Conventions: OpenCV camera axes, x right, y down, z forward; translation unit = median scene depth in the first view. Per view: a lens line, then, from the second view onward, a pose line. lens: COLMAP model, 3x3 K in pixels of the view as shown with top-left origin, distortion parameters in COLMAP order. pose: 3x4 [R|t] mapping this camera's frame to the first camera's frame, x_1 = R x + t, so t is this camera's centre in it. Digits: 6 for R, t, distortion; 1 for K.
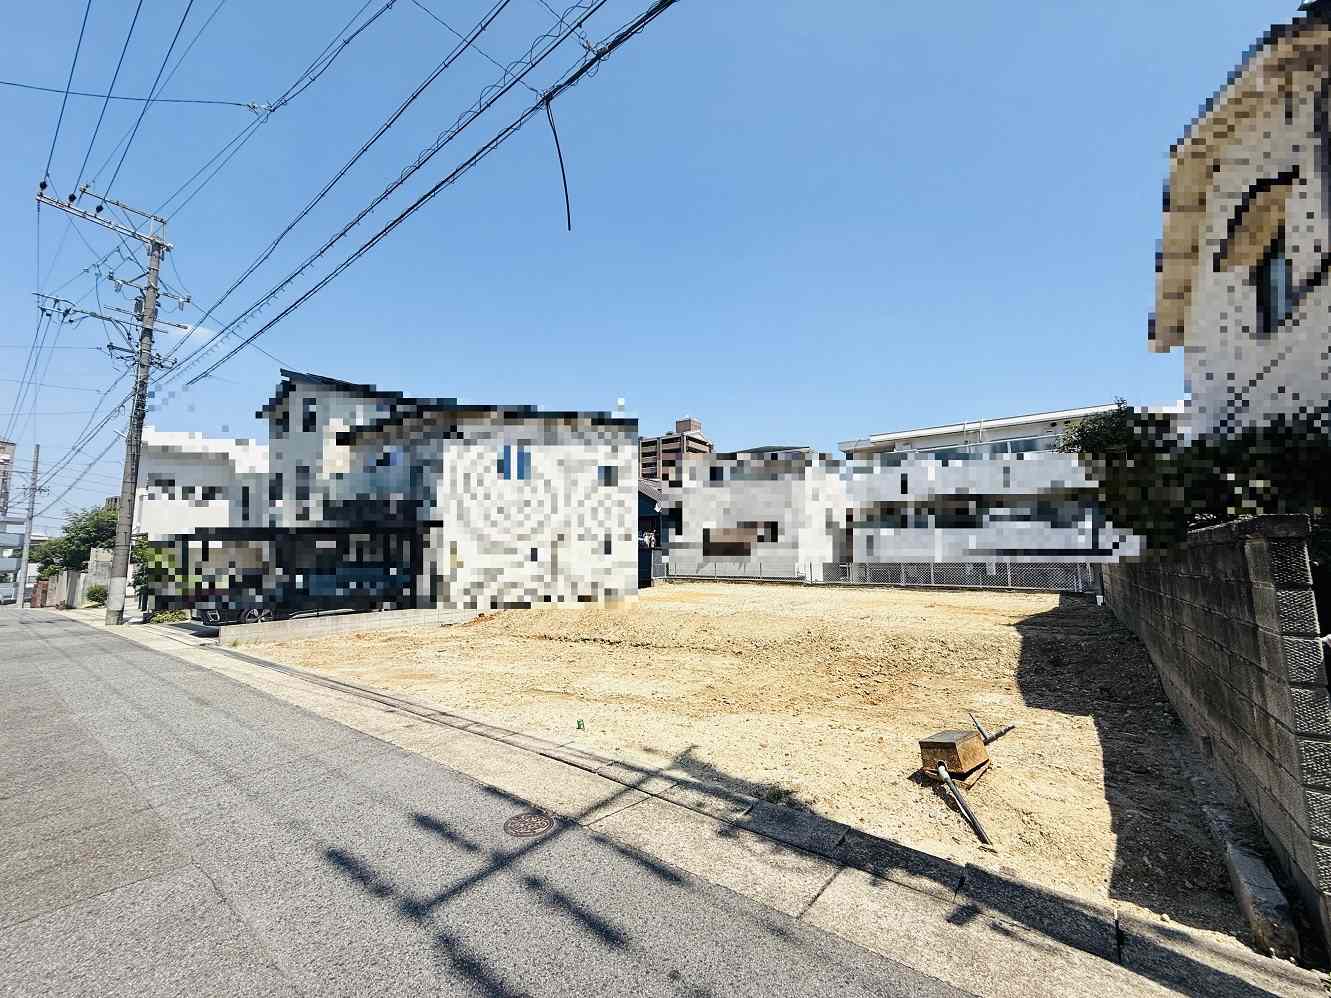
lens RADIAL K [[535.3, 0, 662.5], [0, 535.3, 492.2], [0, 0, 1]] dist [-0.001095, 0.000996]
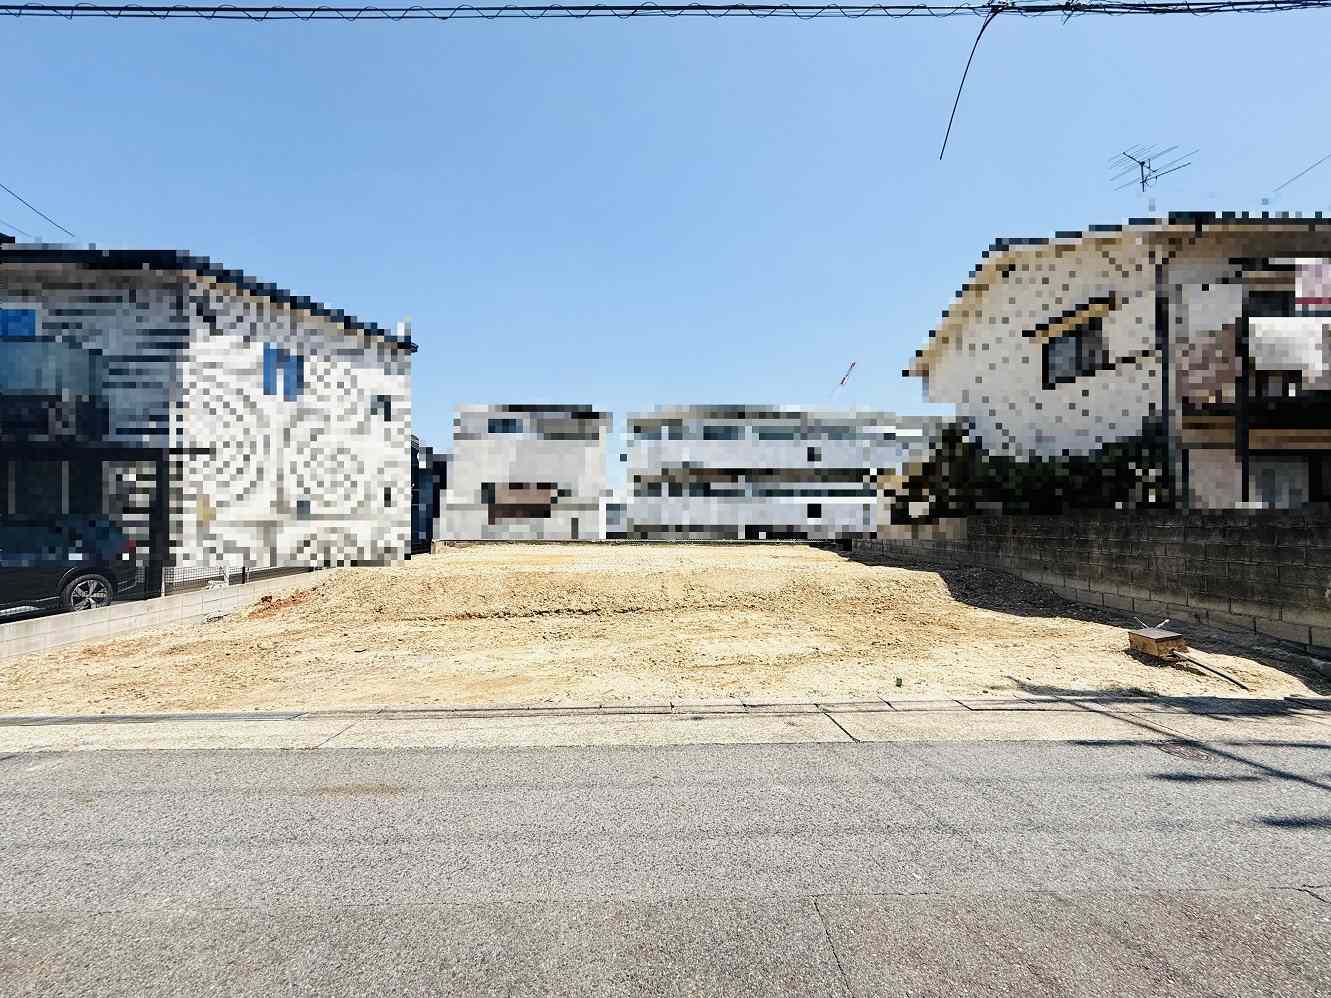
lens RADIAL K [[535.3, 0, 674.2], [0, 535.3, 497.9], [0, 0, 1]] dist [-0.001095, 0.000996]
pose [[0.777849, 0.034723, 0.627492, -0.472231], [-0.083164, 0.995379, 0.048011, 0.040022], [-0.622925, -0.089530, 0.777142, 0.231828]]
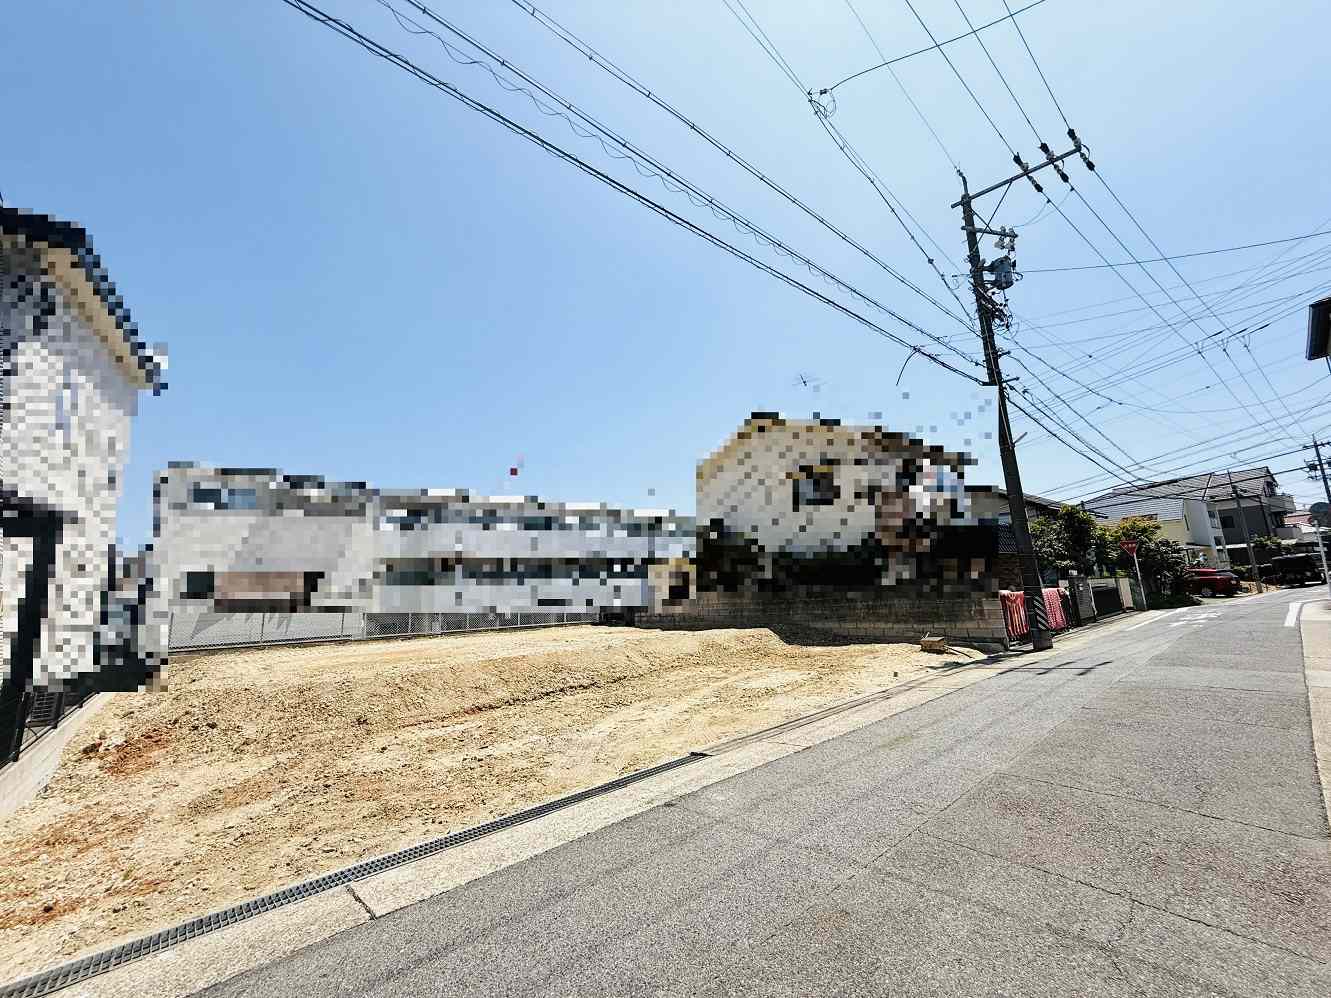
lens RADIAL K [[535.3, 0, 667.8], [0, 535.3, 490.8], [0, 0, 1]] dist [-0.001095, 0.000996]
pose [[0.189461, 0.190637, 0.963204, -0.914231], [-0.070282, 0.981088, -0.180353, 0.092562], [-0.979370, -0.033526, 0.199277, 0.611940]]
